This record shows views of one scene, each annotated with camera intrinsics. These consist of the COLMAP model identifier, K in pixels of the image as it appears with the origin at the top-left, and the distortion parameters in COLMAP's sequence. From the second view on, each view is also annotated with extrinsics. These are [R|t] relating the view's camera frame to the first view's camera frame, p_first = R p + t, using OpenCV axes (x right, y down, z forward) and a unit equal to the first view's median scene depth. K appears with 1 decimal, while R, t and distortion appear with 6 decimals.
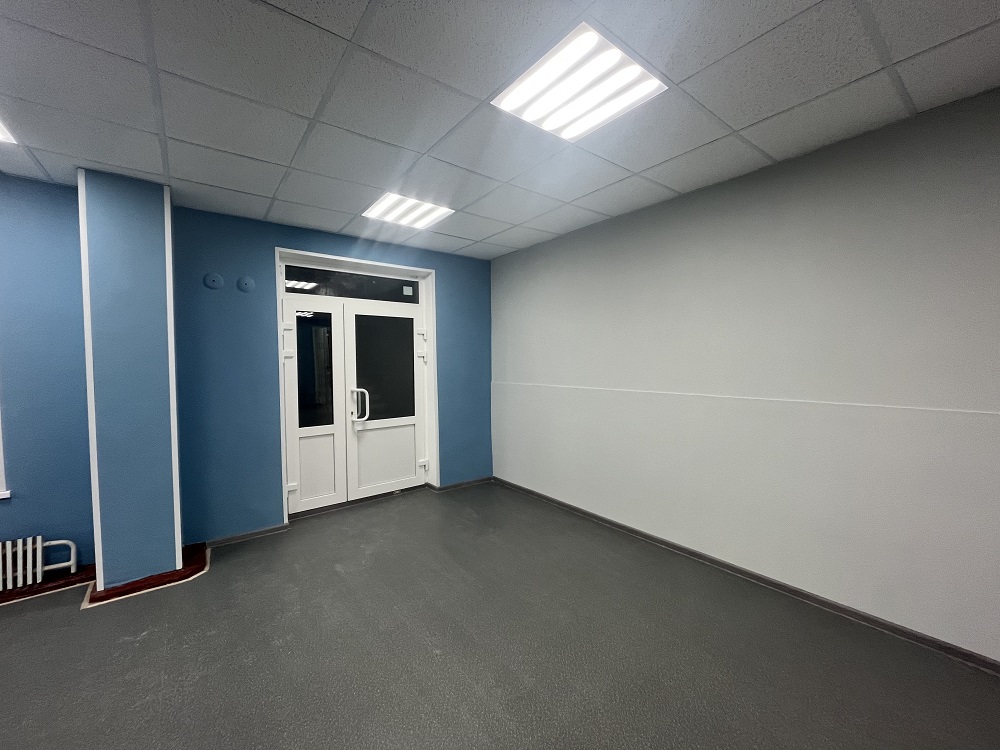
lens RADIAL K [[404.0, 0, 501.9], [0, 404.0, 377.4], [0, 0, 1]] dist [0.001089, 0.000084]
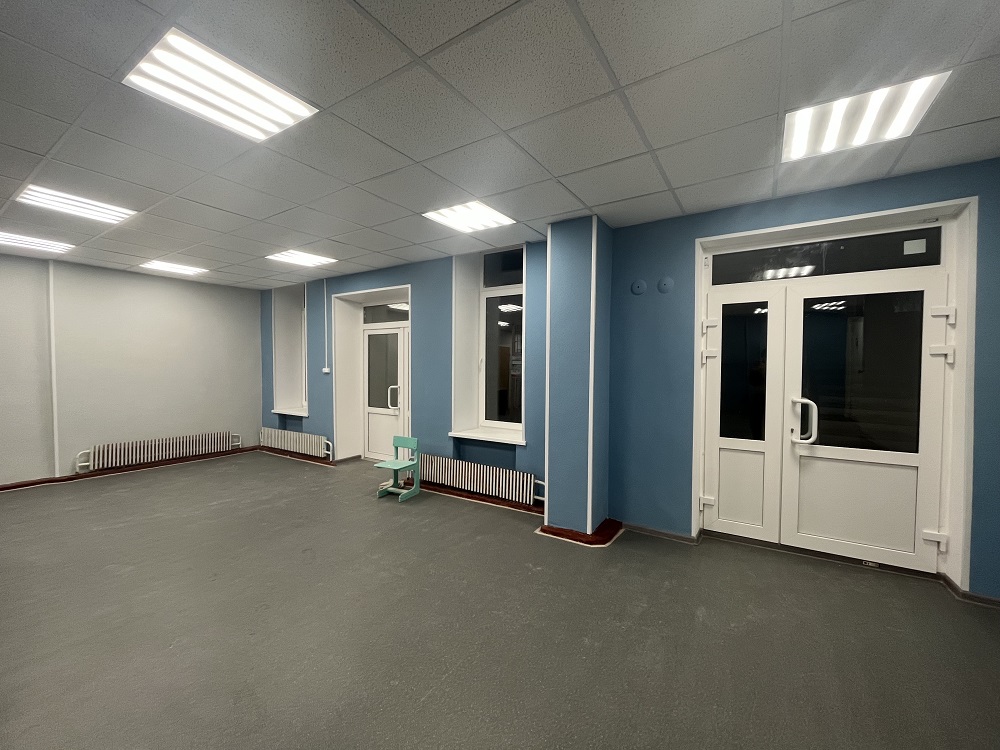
lens RADIAL K [[404.0, 0, 501.9], [0, 404.0, 377.4], [0, 0, 1]] dist [0.001089, 0.000084]
pose [[0.334274, 0.043148, -0.941488, 0.172354], [-0.042597, 0.998622, 0.030643, -0.012452], [0.941513, 0.029861, 0.335651, 0.261767]]
